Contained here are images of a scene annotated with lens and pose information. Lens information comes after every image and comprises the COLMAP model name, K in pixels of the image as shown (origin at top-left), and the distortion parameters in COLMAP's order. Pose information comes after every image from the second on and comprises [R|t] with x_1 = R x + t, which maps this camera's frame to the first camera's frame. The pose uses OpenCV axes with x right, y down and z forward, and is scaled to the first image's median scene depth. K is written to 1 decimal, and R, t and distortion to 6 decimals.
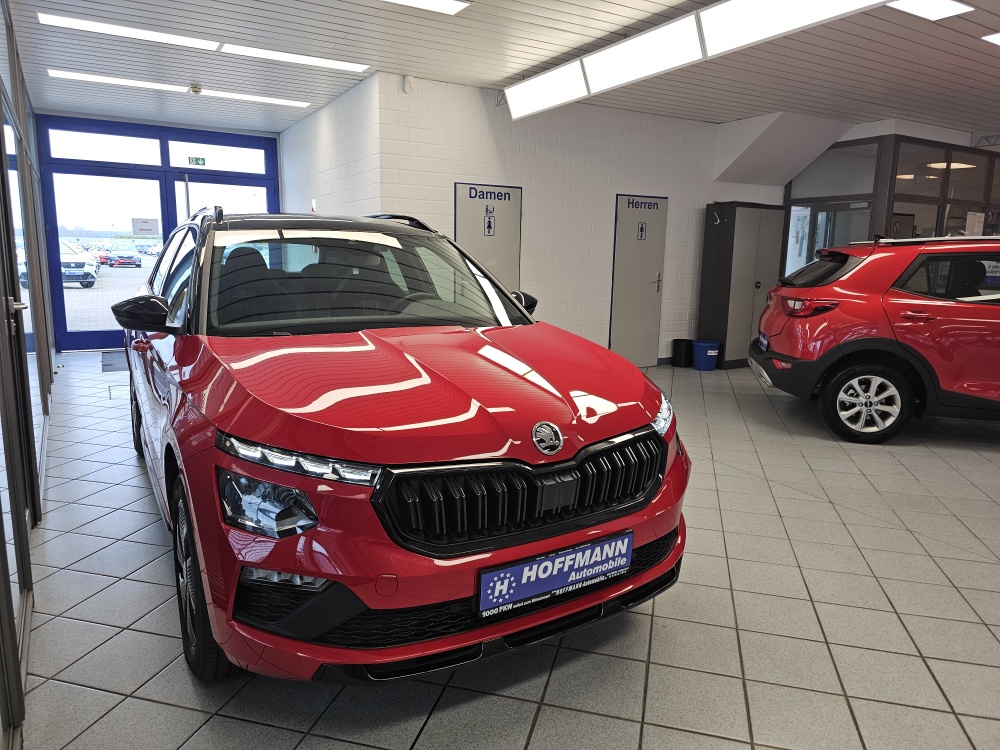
lens RADIAL K [[682.6, 0, 496.2], [0, 682.6, 383.3], [0, 0, 1]] dist [0.049089, -0.055153]
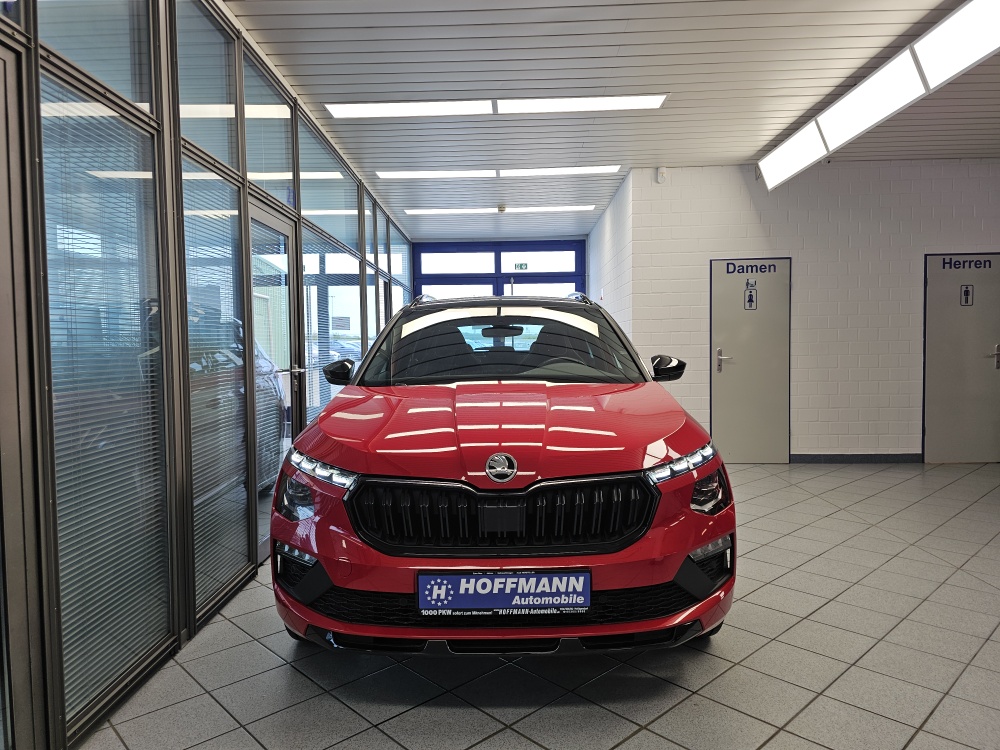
lens RADIAL K [[682.6, 0, 480.7], [0, 682.6, 385.4], [0, 0, 1]] dist [0.049089, -0.055153]
pose [[0.833276, 0.000840, -0.552857, 0.287645], [-0.074090, 0.991148, -0.110163, 0.031445], [0.547870, 0.132758, 0.825962, 0.018412]]
